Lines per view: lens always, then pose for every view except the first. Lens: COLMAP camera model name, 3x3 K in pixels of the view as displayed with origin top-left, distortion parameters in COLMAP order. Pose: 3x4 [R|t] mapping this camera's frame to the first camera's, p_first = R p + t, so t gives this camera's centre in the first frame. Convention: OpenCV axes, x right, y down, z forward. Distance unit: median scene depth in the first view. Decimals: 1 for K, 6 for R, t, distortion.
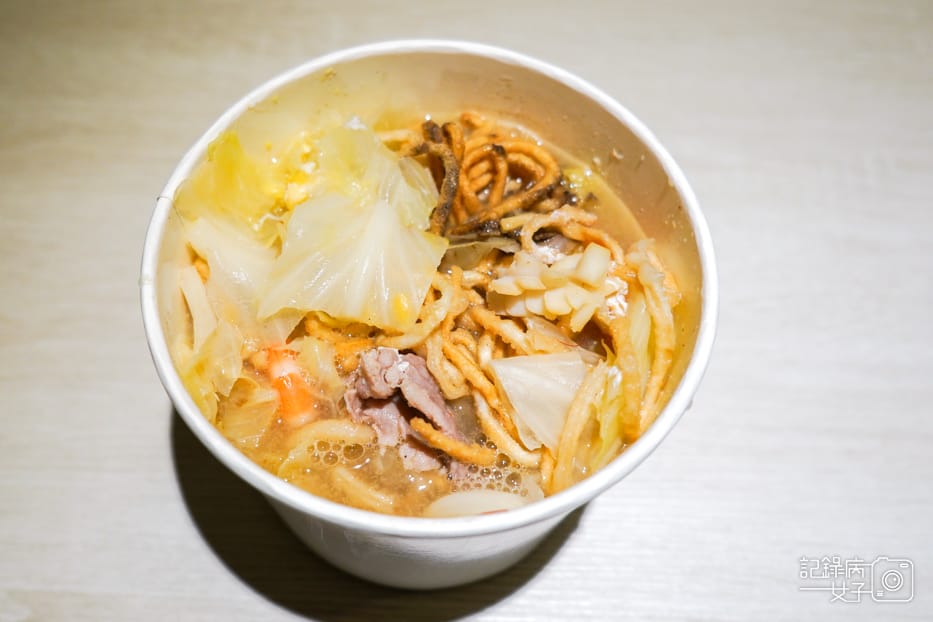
lens RADIAL K [[730.4, 0, 452.7], [0, 730.4, 311.7], [0, 0, 1]] dist [-0.001907, -0.000648]
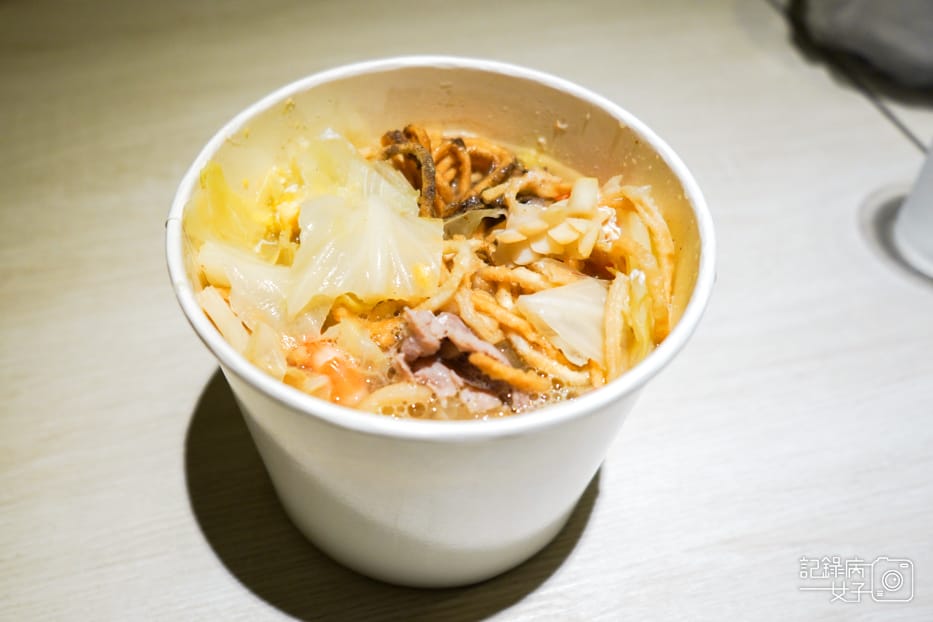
lens RADIAL K [[669.4, 0, 466.5], [0, 669.4, 311.0], [0, 0, 1]] dist [-0.001274, -0.001322]
pose [[0.963908, -0.236223, 0.122797, -0.134601], [0.247178, 0.965398, -0.083129, 0.135644], [-0.098911, 0.110482, 0.988944, 0.046413]]
